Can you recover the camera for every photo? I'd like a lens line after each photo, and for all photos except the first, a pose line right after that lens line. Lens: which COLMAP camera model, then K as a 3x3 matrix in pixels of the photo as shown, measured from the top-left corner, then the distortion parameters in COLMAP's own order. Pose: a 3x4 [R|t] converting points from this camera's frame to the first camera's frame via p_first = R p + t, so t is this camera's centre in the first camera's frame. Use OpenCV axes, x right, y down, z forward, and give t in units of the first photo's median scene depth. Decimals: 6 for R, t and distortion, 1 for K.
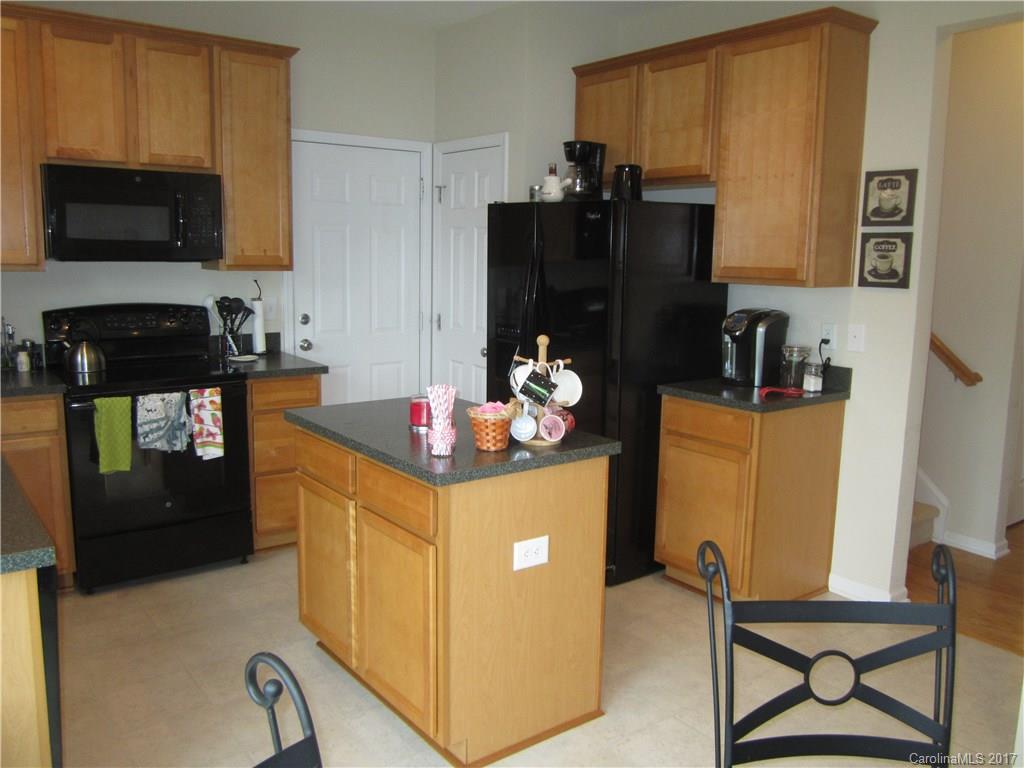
lens RADIAL K [[862.1, 0, 514.2], [0, 862.1, 381.5], [0, 0, 1]] dist [-0.016972, 0.000199]
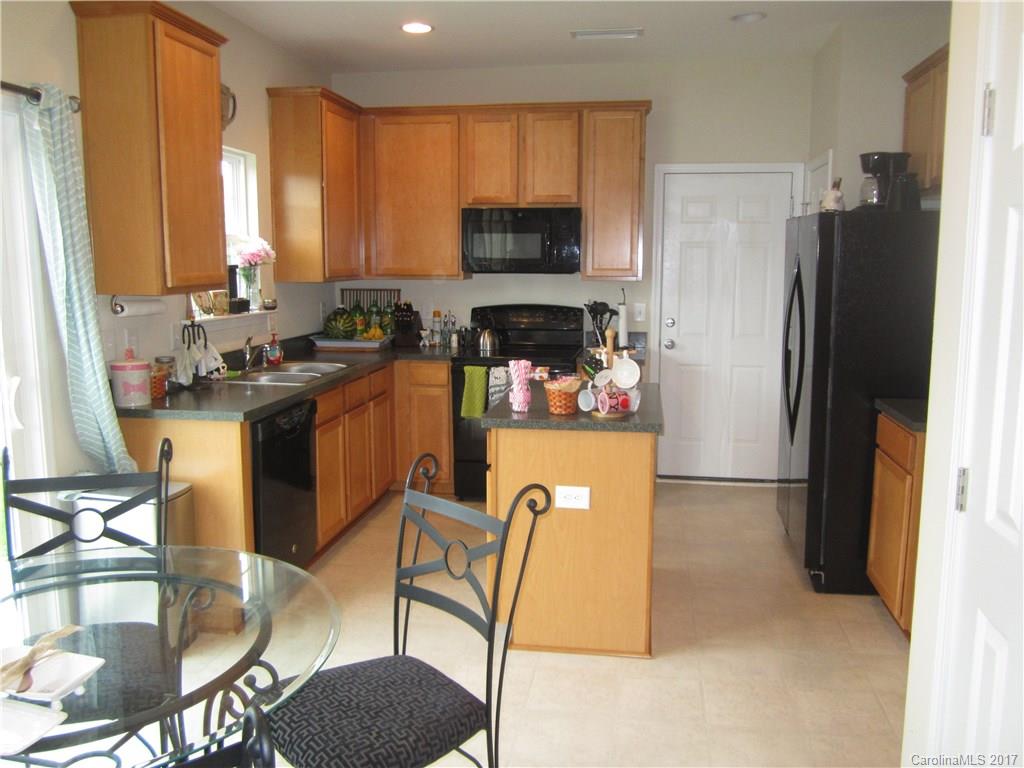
lens RADIAL K [[862.1, 0, 514.2], [0, 862.1, 381.5], [0, 0, 1]] dist [-0.016972, 0.000199]
pose [[0.694905, 0.084612, -0.714107, 0.564327], [-0.100326, 0.994749, 0.020235, 0.007464], [0.712069, 0.057582, 0.699744, 0.023983]]
